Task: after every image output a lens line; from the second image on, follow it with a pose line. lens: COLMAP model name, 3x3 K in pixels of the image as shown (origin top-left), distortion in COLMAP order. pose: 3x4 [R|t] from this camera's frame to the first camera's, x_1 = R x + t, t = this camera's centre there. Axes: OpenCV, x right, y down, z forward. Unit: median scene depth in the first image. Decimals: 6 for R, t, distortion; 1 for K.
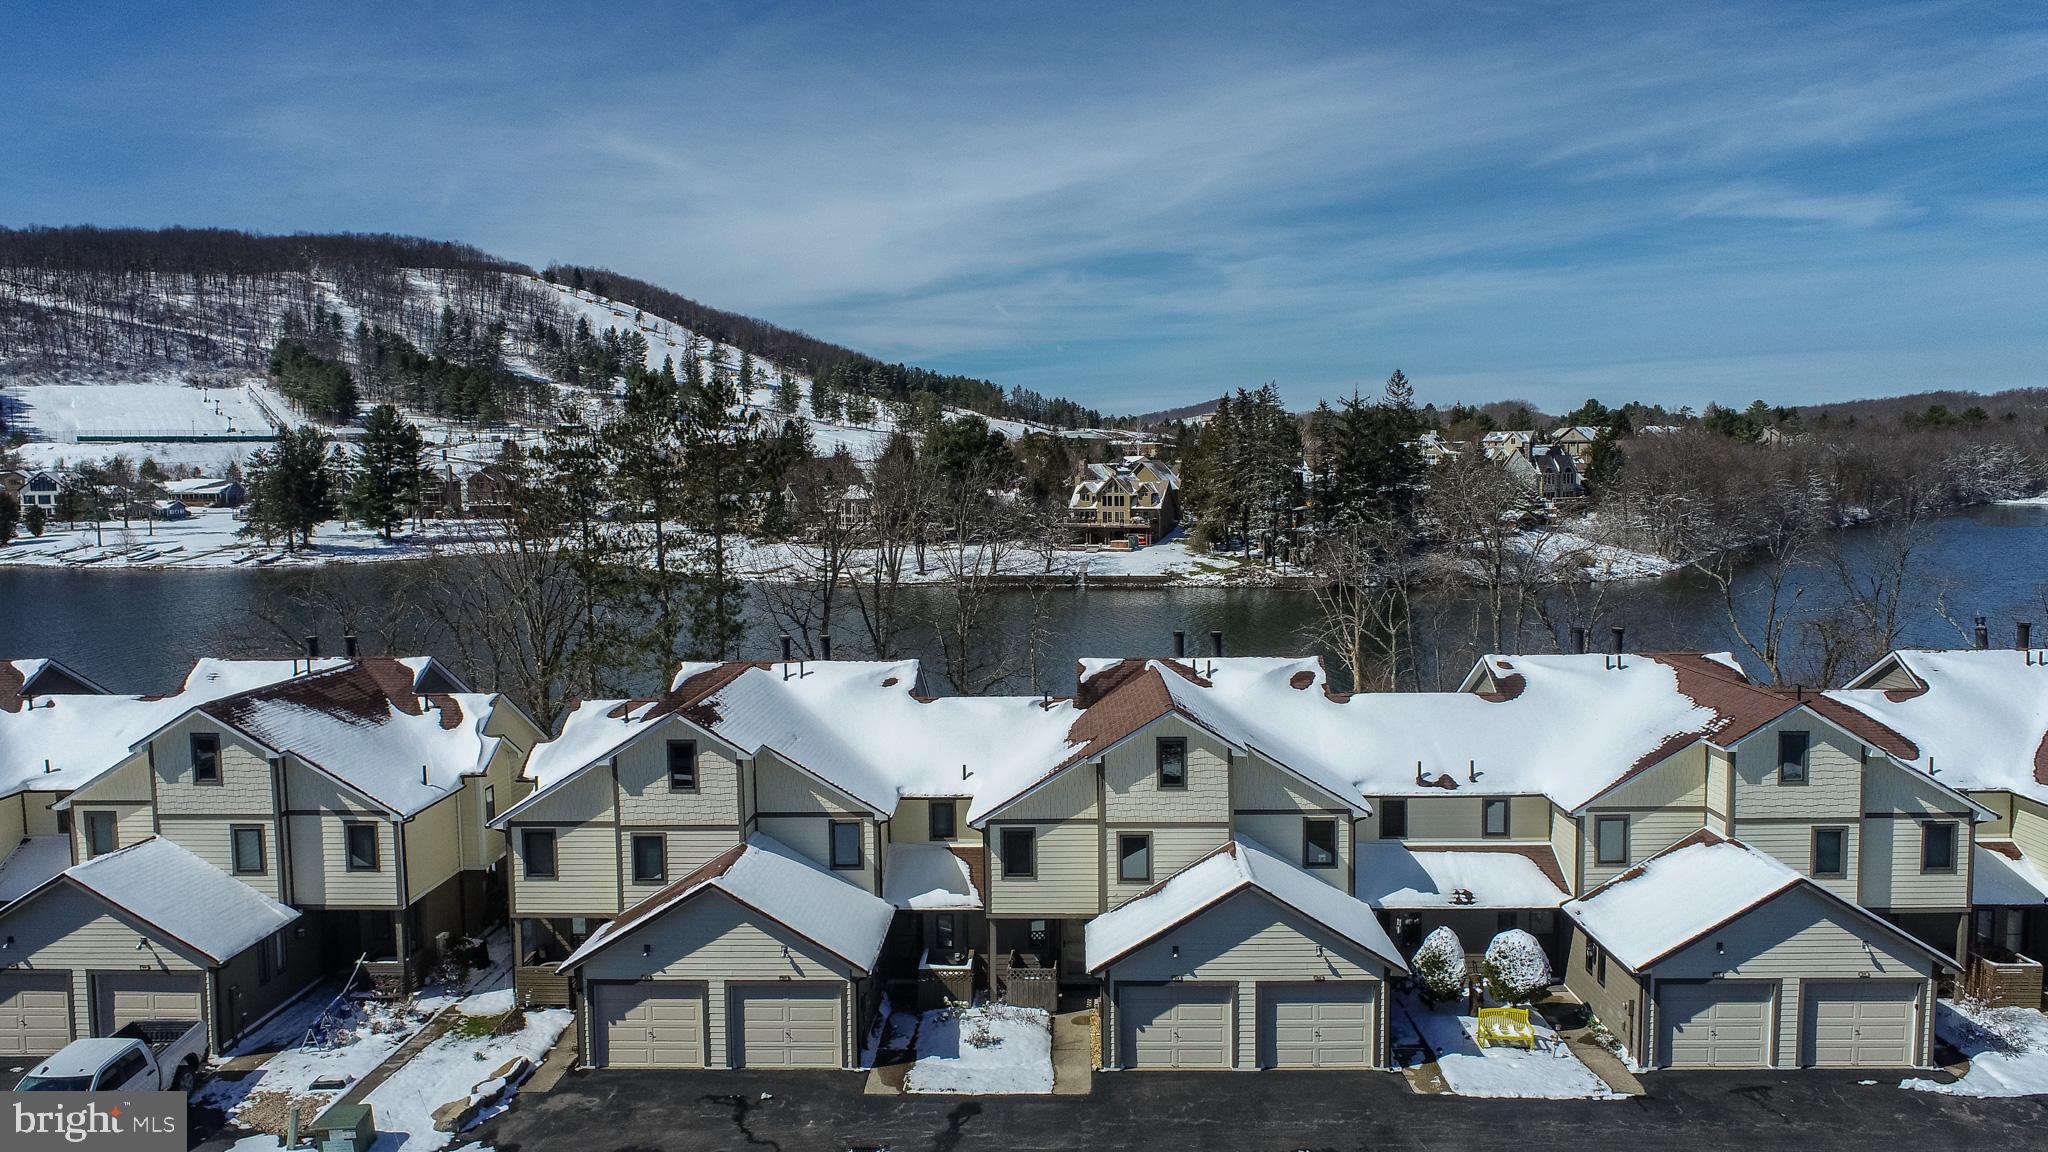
lens RADIAL K [[1393.9, 0, 1024.0], [0, 1393.9, 576.0], [0, 0, 1]] dist [-0.013414, 0.004103]
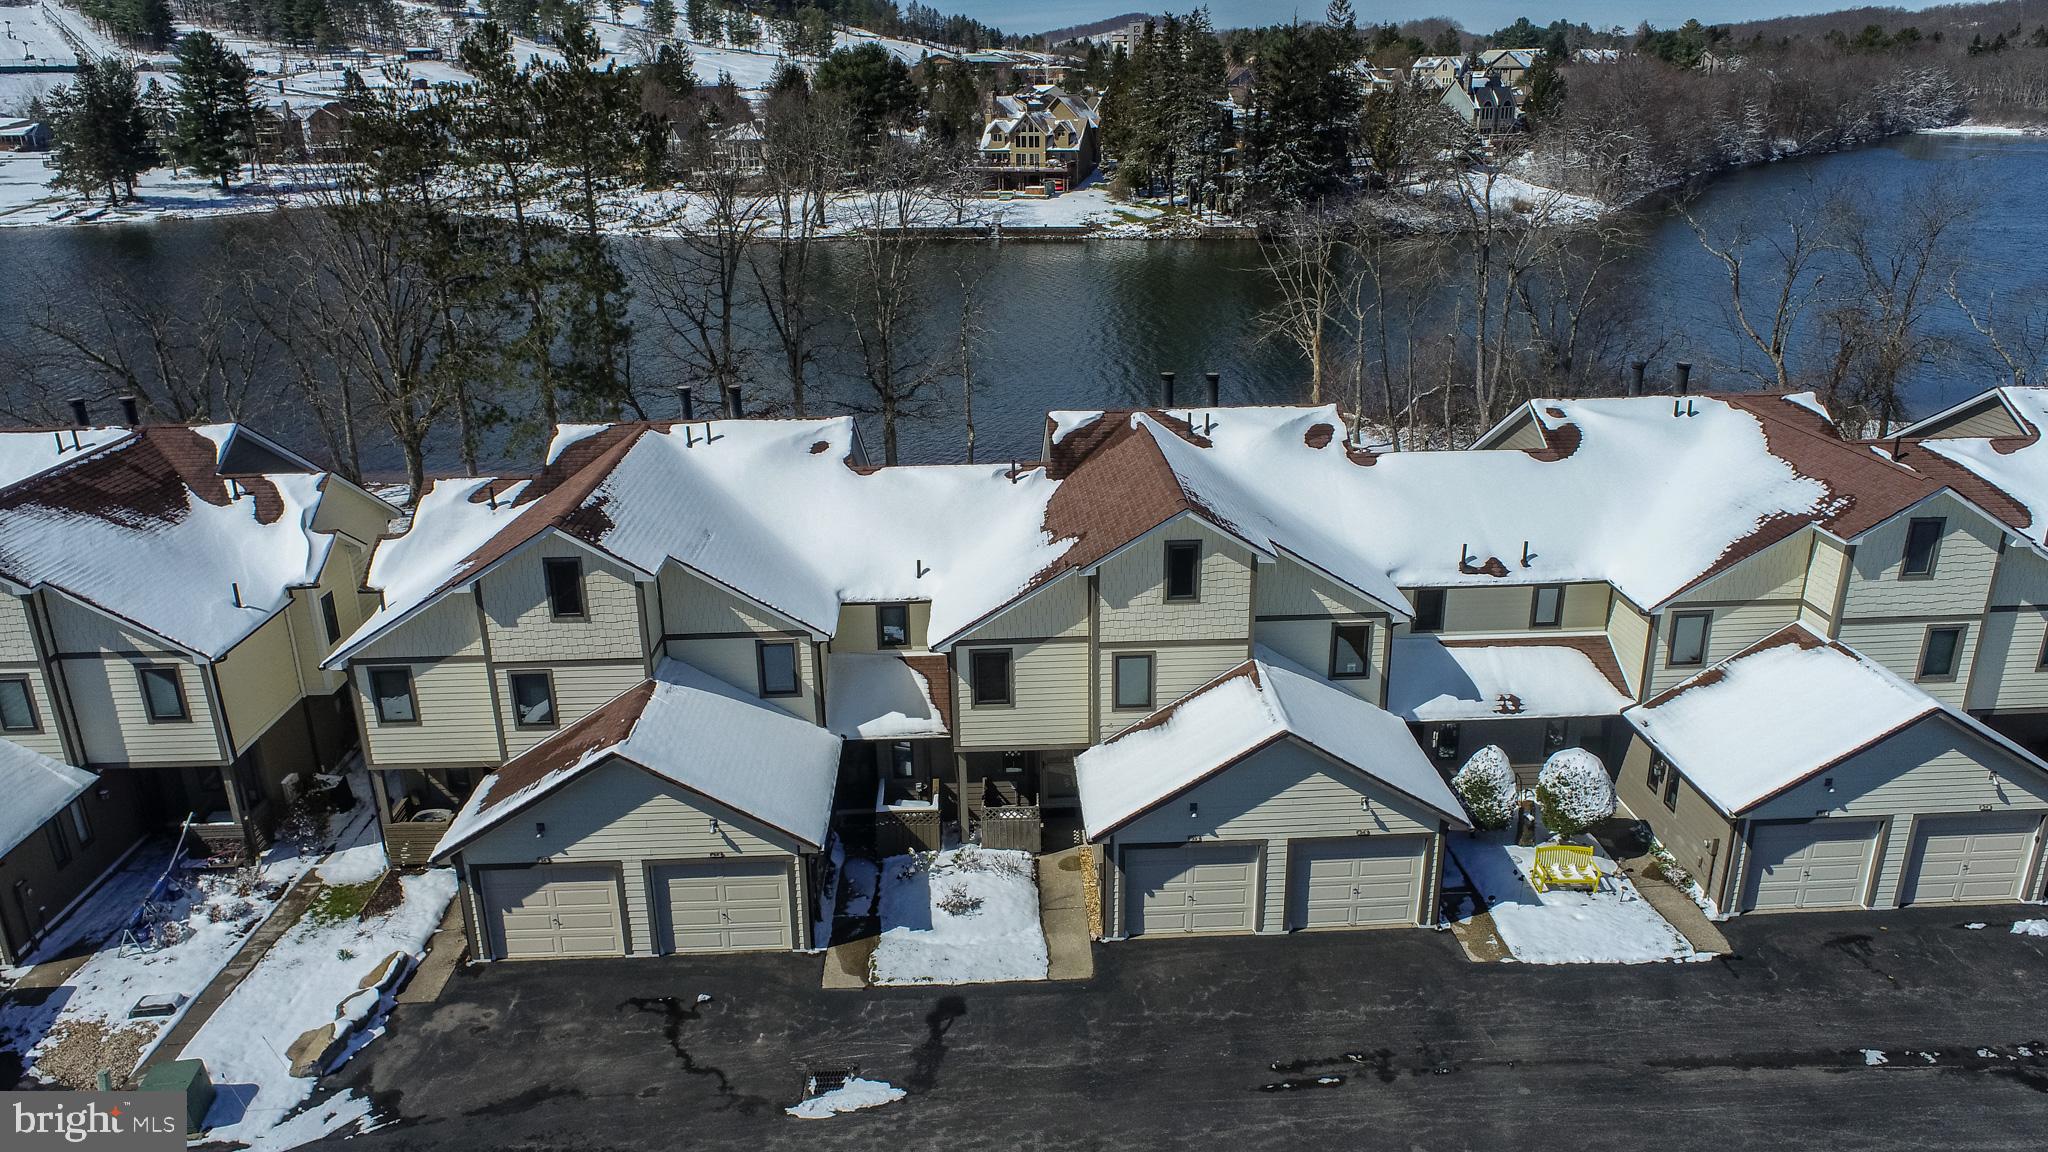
lens RADIAL K [[1393.9, 0, 1024.0], [0, 1393.9, 576.0], [0, 0, 1]] dist [-0.013414, 0.004103]
pose [[0.997511, -0.027156, 0.065075, -0.032535], [0.009646, 0.966745, 0.255561, -0.060045], [-0.069851, -0.254297, 0.964600, 0.193753]]
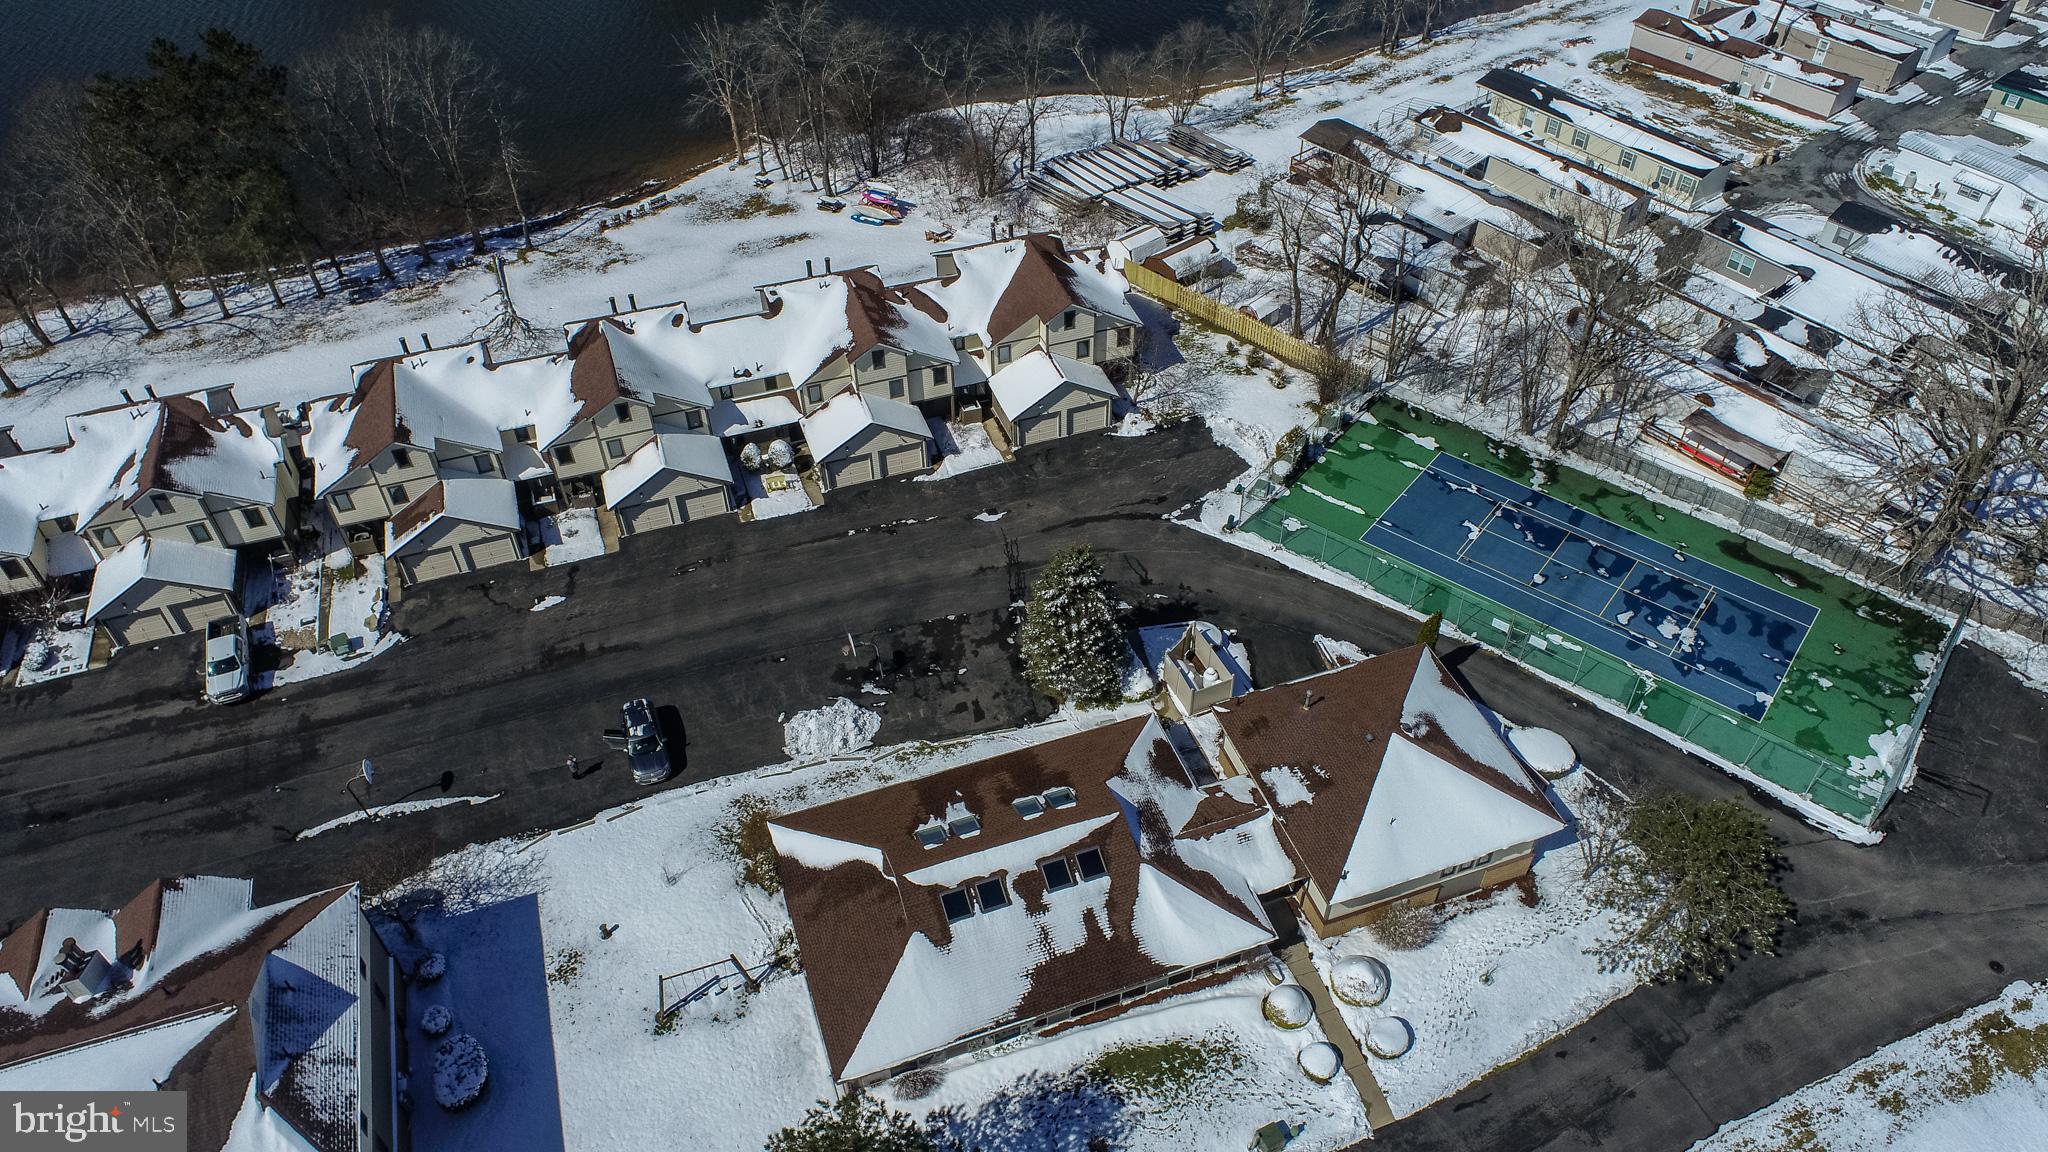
lens RADIAL K [[1383.3, 0, 1024.0], [0, 1383.3, 576.0], [0, 0, 1]] dist [-0.005957, -0.000008]
pose [[0.933169, -0.246165, 0.261913, 0.049877], [0.029158, 0.778117, 0.627443, -0.925993], [-0.358254, -0.577873, 0.733292, -0.933039]]
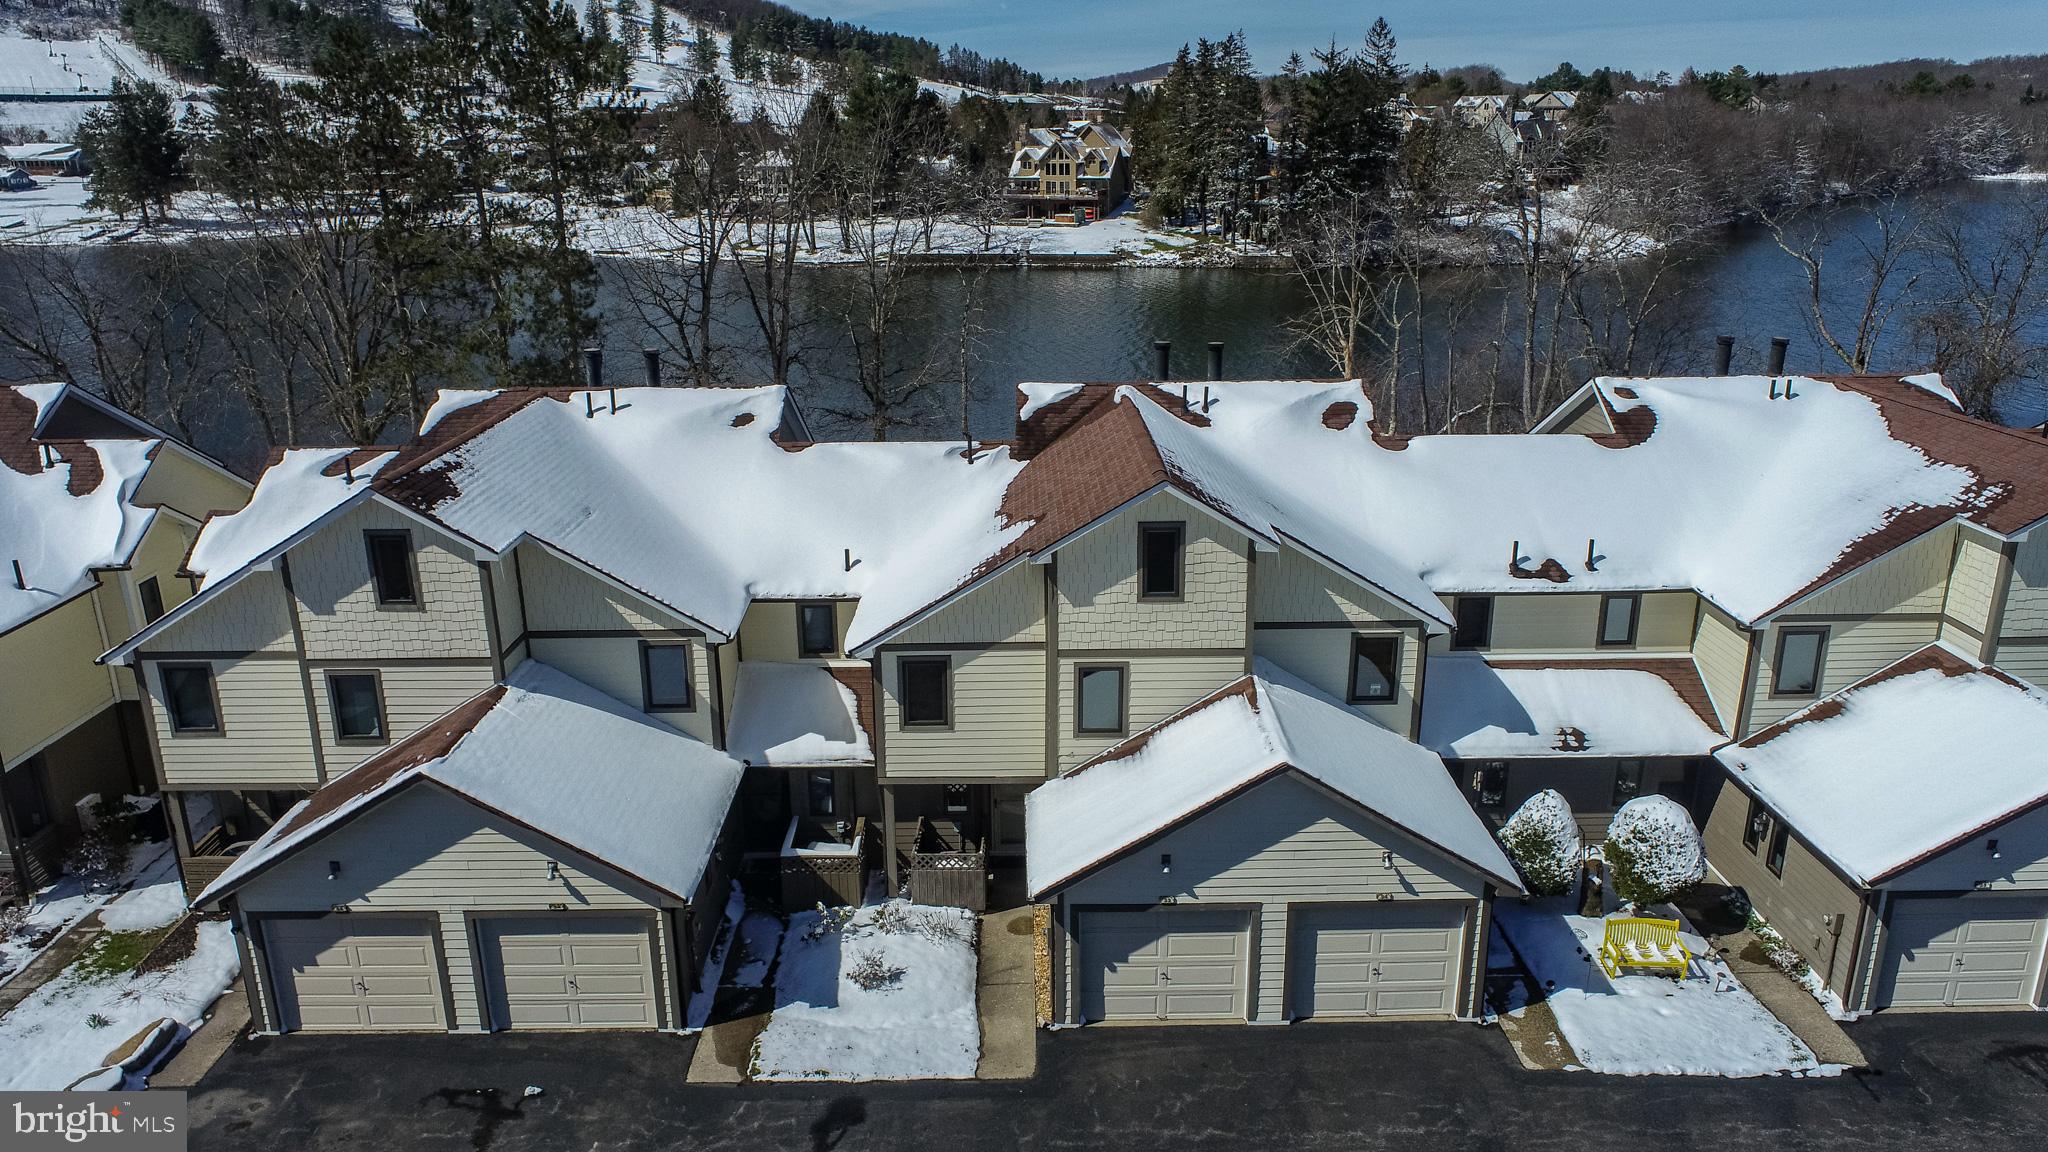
lens RADIAL K [[1393.9, 0, 1024.0], [0, 1393.9, 576.0], [0, 0, 1]] dist [-0.013414, 0.004103]
pose [[0.999117, -0.008316, 0.041188, 0.013748], [-0.001195, 0.974200, 0.225683, -0.003636], [-0.042002, -0.225533, 0.973330, 0.319908]]
